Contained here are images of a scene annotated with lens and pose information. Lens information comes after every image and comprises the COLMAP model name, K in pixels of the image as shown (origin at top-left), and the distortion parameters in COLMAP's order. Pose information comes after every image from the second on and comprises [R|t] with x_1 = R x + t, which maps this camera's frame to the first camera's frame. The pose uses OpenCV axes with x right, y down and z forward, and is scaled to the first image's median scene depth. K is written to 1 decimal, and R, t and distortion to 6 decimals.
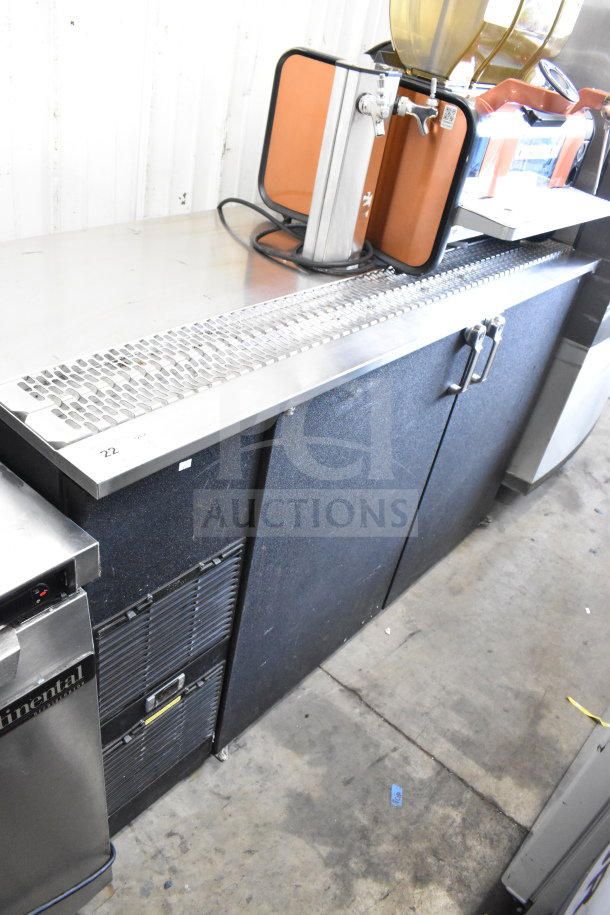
lens RADIAL K [[738.2, 0, 301.9], [0, 738.2, 451.3], [0, 0, 1]] dist [-0.094912, 0.016454]
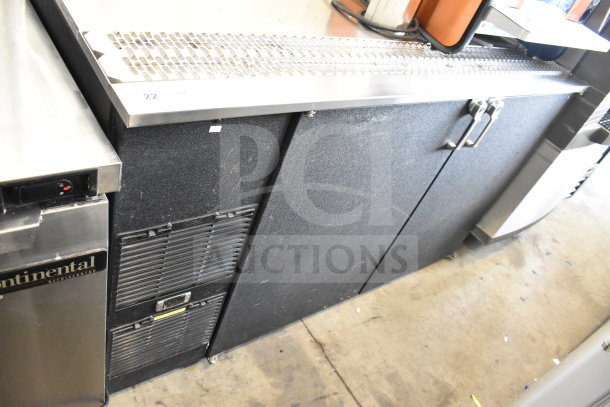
lens RADIAL K [[492.1, 0, 305.5], [0, 492.1, 200.2], [0, 0, 1]] dist [-0.094912, 0.016454]
pose [[0.959298, 0.269373, -0.084762, 0.058992], [-0.265685, 0.962637, 0.052353, 0.032111], [0.095697, -0.027702, 0.995025, 0.109779]]
